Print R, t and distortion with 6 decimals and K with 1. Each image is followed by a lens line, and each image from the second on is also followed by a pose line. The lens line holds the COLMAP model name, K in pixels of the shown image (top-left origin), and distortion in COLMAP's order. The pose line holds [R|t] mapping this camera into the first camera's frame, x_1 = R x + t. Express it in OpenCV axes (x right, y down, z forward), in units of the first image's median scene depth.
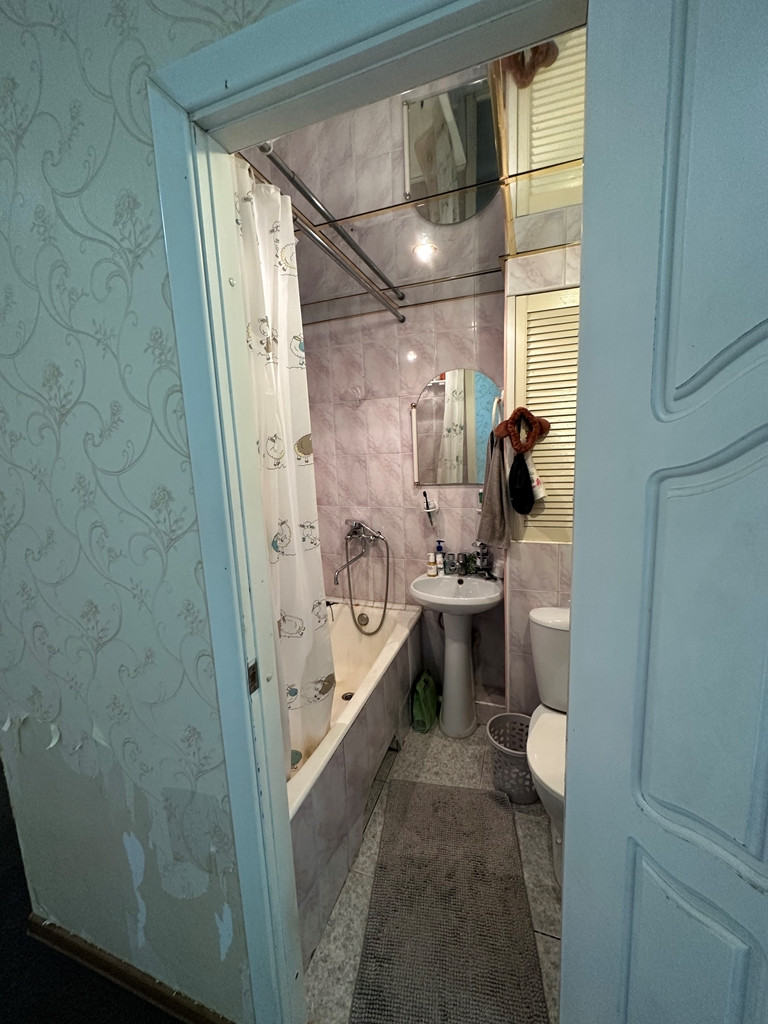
lens RADIAL K [[410.4, 0, 383.1], [0, 410.4, 512.2], [0, 0, 1]] dist [-0.003085, 0.001404]
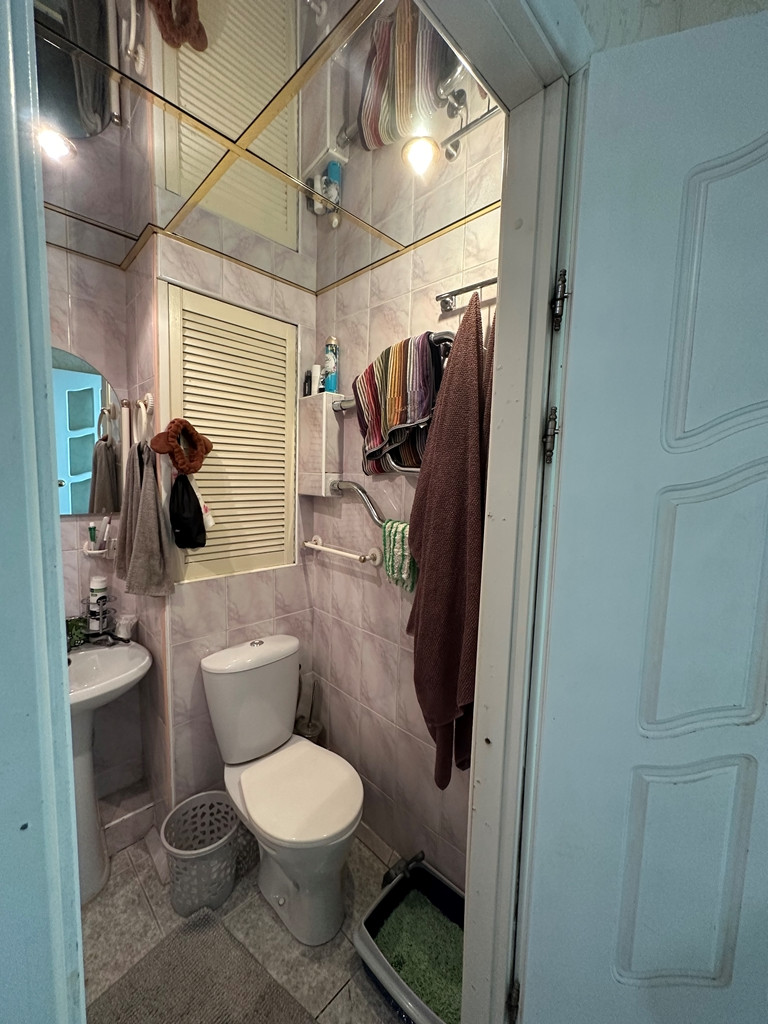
lens RADIAL K [[410.4, 0, 385.7], [0, 410.4, 512.3], [0, 0, 1]] dist [-0.003085, 0.001404]
pose [[0.419446, -0.031702, 0.907227, -0.524094], [0.096667, 0.995267, -0.009915, -0.045800], [-0.902619, 0.091858, 0.420525, 0.642597]]
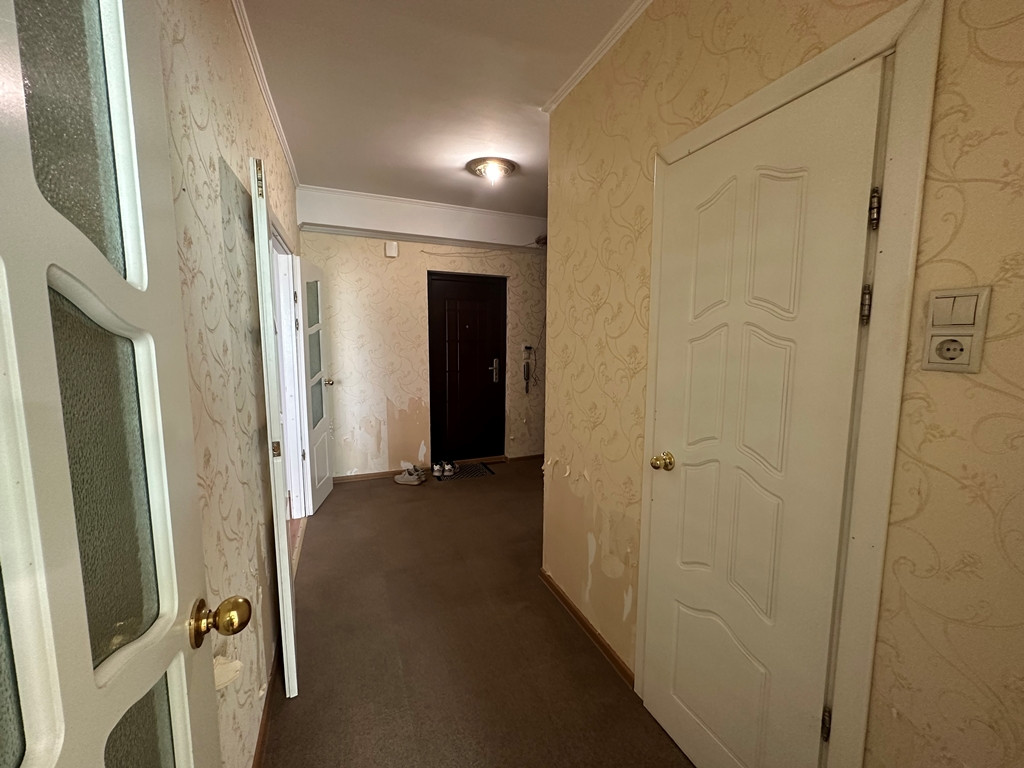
lens RADIAL K [[410.4, 0, 508.8], [0, 410.4, 381.4], [0, 0, 1]] dist [-0.003085, 0.001404]
pose [[0.664279, 0.126906, -0.736633, 0.394405], [-0.148135, 0.988287, 0.036675, 0.093010], [0.732659, 0.084759, 0.675297, -0.557430]]
